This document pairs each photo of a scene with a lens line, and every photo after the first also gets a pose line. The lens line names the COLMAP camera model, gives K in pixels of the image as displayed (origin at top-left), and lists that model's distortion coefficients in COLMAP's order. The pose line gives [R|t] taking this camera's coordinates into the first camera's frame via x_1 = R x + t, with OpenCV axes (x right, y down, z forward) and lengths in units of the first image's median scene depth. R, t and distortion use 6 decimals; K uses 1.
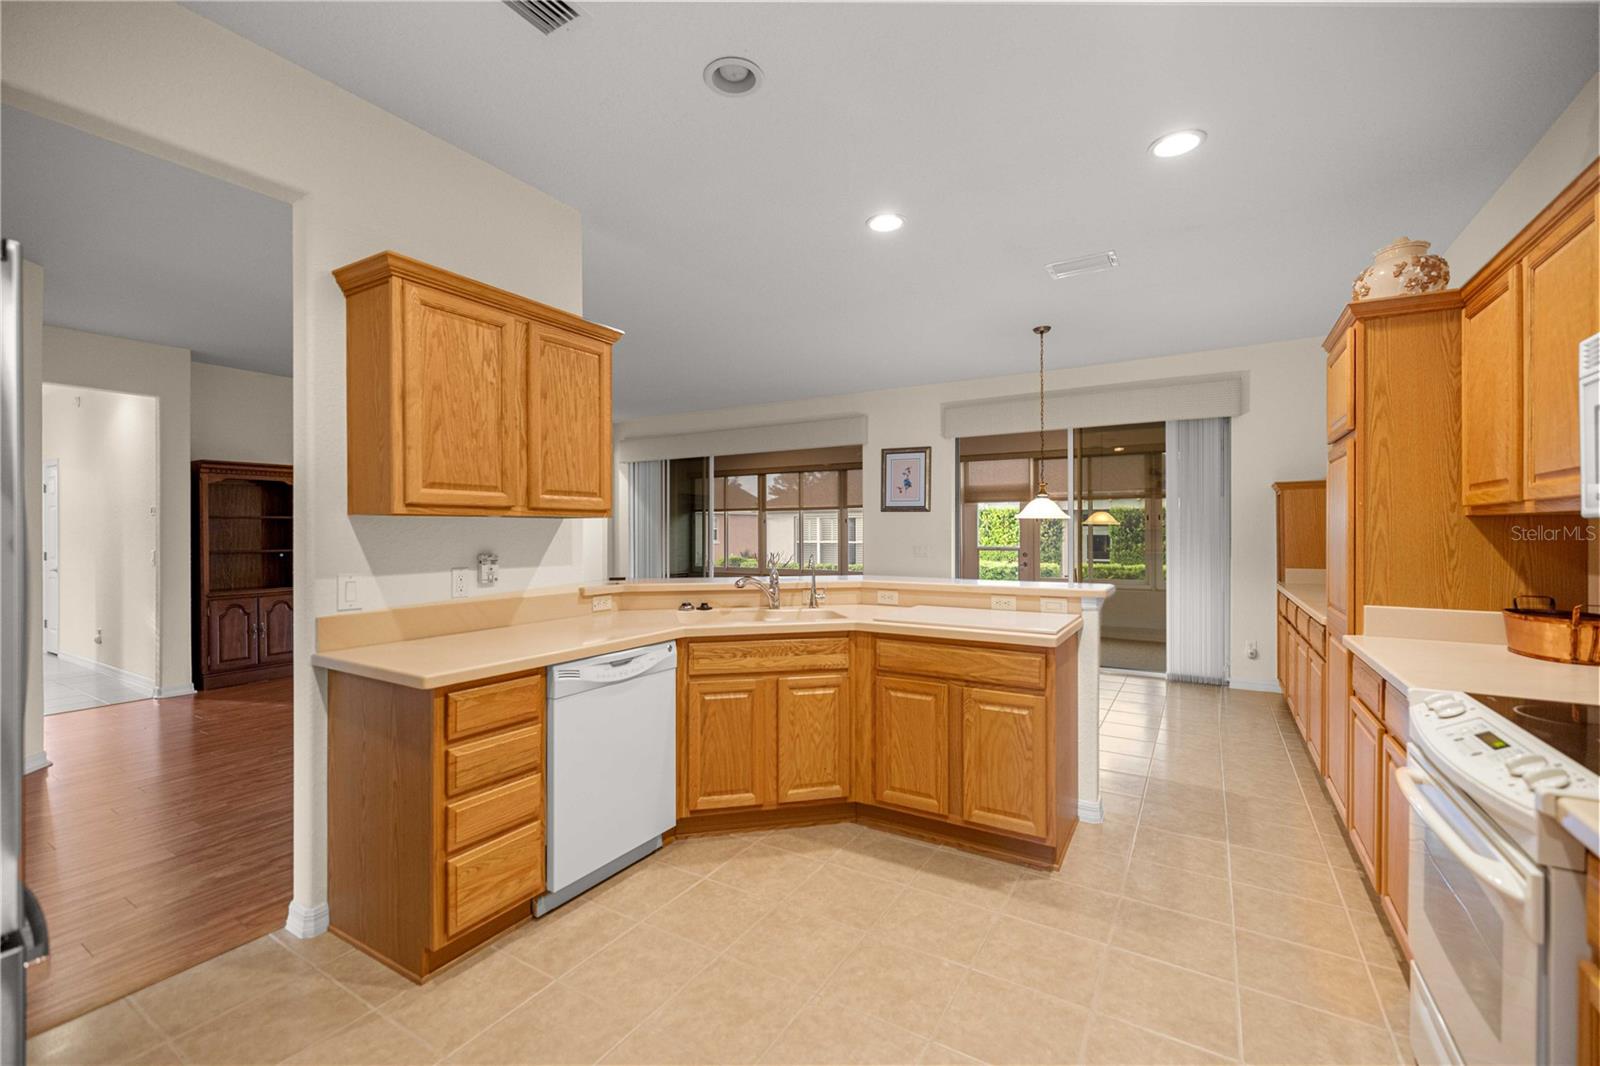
lens RADIAL K [[674.0, 0, 802.2], [0, 674.0, 530.2], [0, 0, 1]] dist [0.000364, 0.000237]
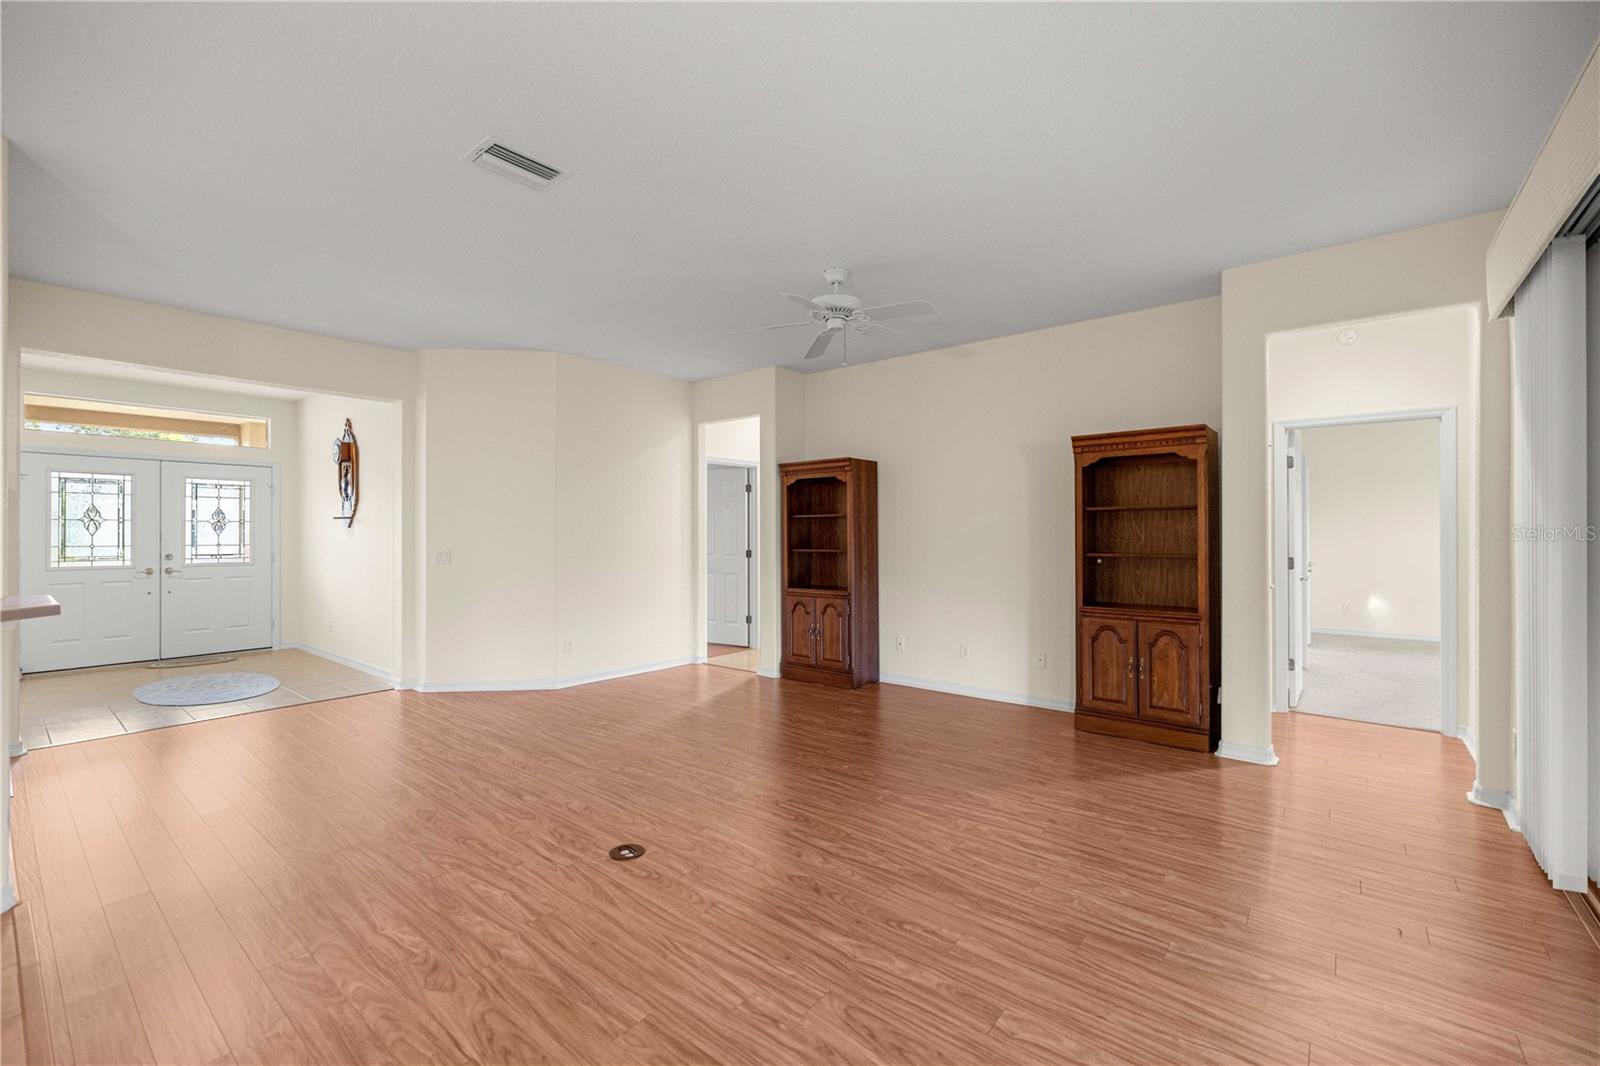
lens RADIAL K [[674.0, 0, 791.3], [0, 674.0, 556.9], [0, 0, 1]] dist [0.000364, 0.000237]
pose [[-0.150664, 0.037078, -0.987890, 0.132991], [0.004739, 0.999312, 0.036784, 0.004022], [0.988574, 0.000860, -0.150736, 0.929944]]
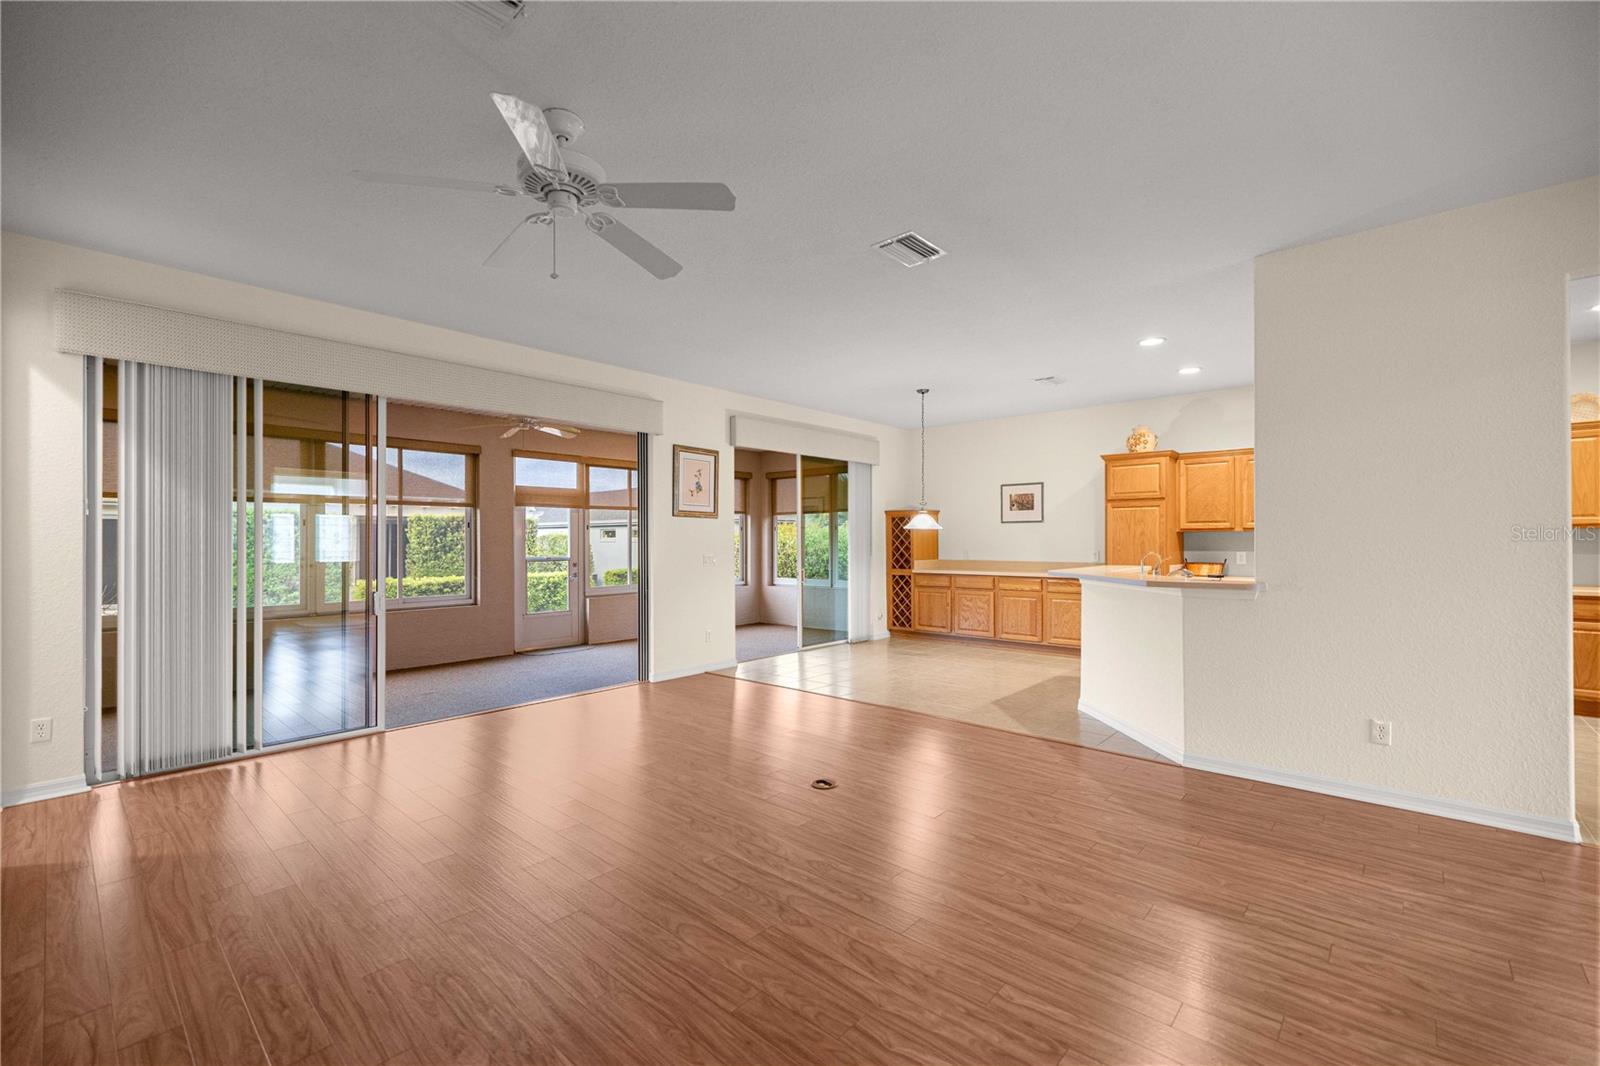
lens RADIAL K [[674.0, 0, 803.2], [0, 674.0, 539.0], [0, 0, 1]] dist [0.000364, 0.000237]
pose [[0.187595, 0.002787, 0.982242, -0.725865], [0.001389, 0.999994, -0.003103, 0.004804], [-0.982245, 0.001946, 0.187590, 0.699498]]
